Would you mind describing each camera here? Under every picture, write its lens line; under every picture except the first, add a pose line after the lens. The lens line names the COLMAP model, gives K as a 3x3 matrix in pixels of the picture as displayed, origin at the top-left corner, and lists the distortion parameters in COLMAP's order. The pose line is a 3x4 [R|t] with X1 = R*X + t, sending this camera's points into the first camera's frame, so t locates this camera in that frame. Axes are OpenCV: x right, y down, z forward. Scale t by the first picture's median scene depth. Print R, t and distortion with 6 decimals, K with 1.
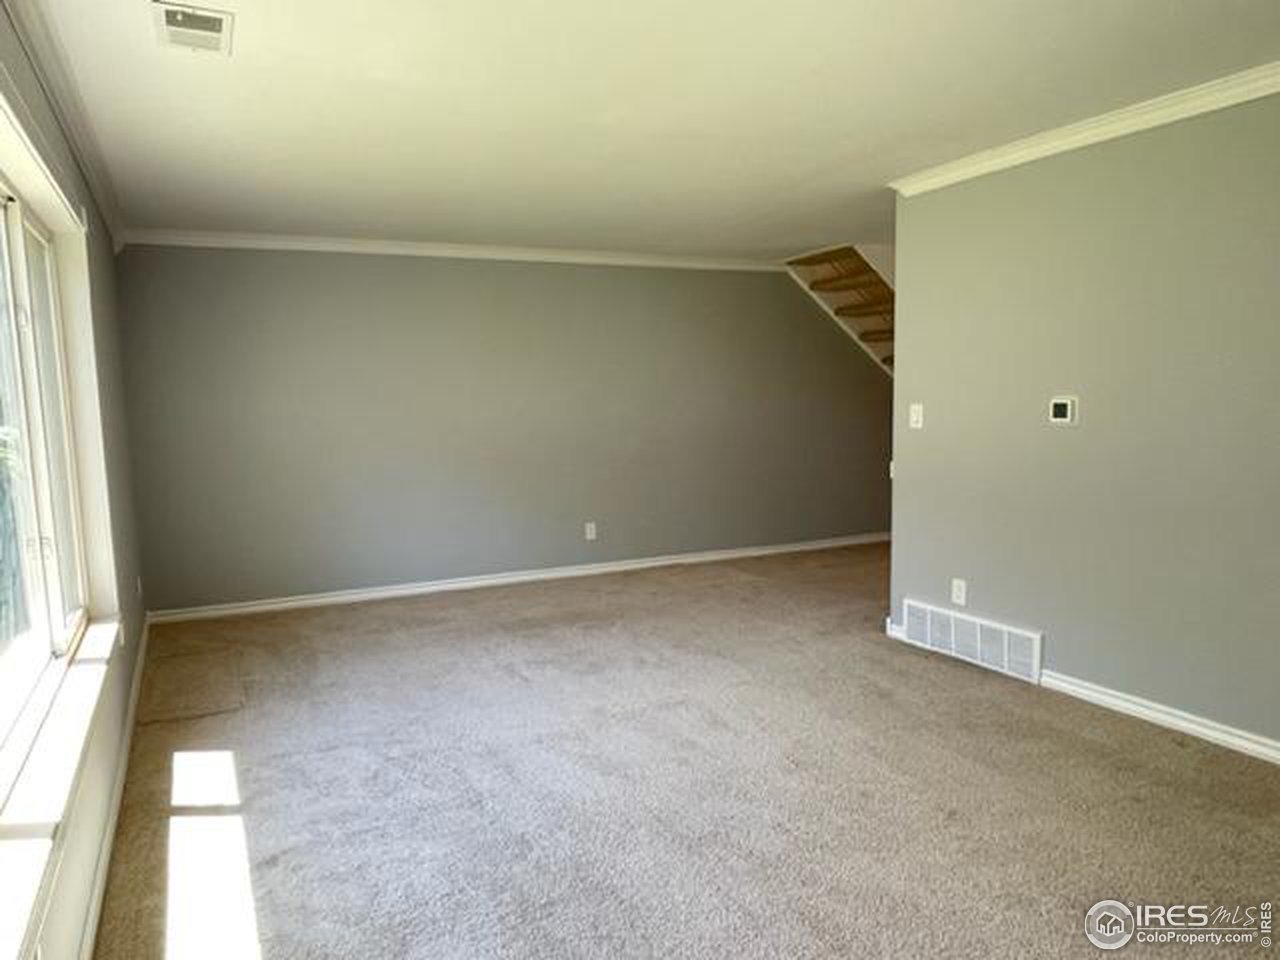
lens RADIAL K [[887.2, 0, 644.3], [0, 887.2, 486.8], [0, 0, 1]] dist [-0.007510, -0.002295]
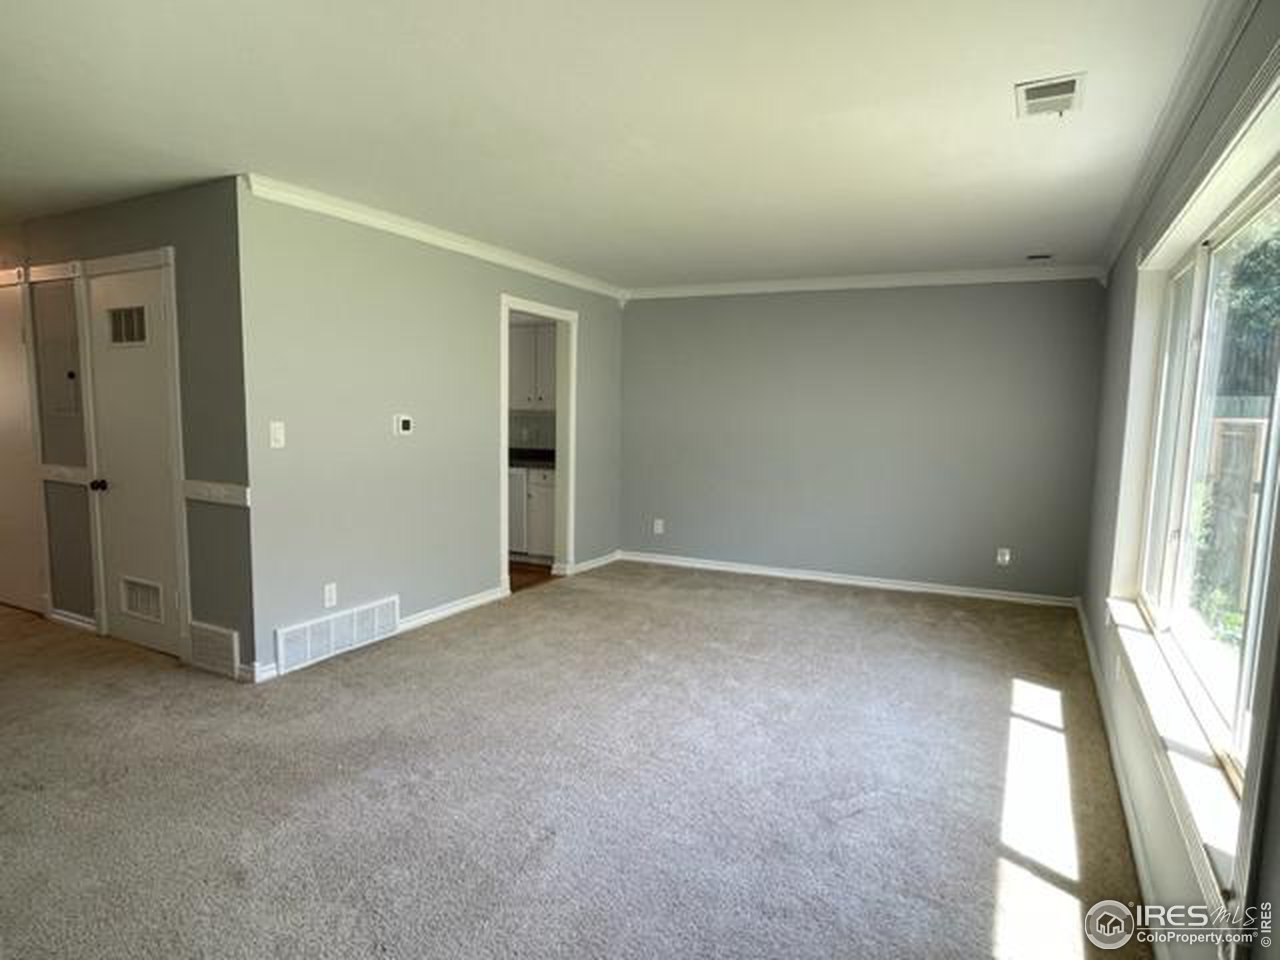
lens RADIAL K [[737.5, 0, 644.1], [0, 737.5, 492.7], [0, 0, 1]] dist [-0.002866, -0.000106]
pose [[-0.576465, -0.072108, 0.813934, -0.585621], [0.090664, 0.984304, 0.151414, -0.105411], [-0.812077, 0.161080, -0.560879, 1.167124]]
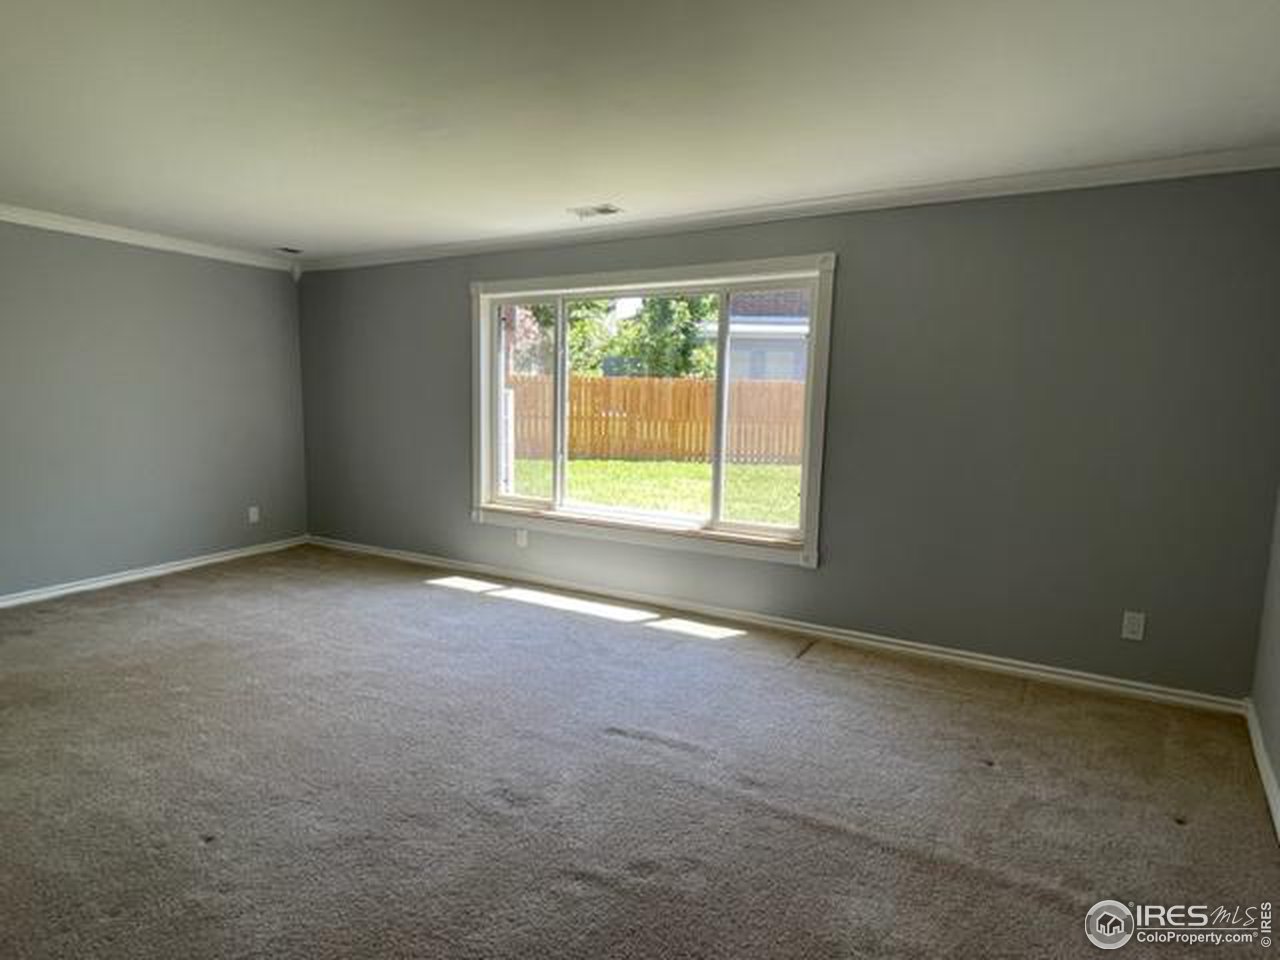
lens RADIAL K [[725.9, 0, 640.0], [0, 725.9, 480.0], [0, 0, 1]] dist [-0.028330, -0.000364]
pose [[-0.835509, 0.080943, -0.543482, 0.197711], [-0.050739, 0.973499, 0.222990, -0.152008], [0.547129, 0.213886, -0.809260, 1.454577]]
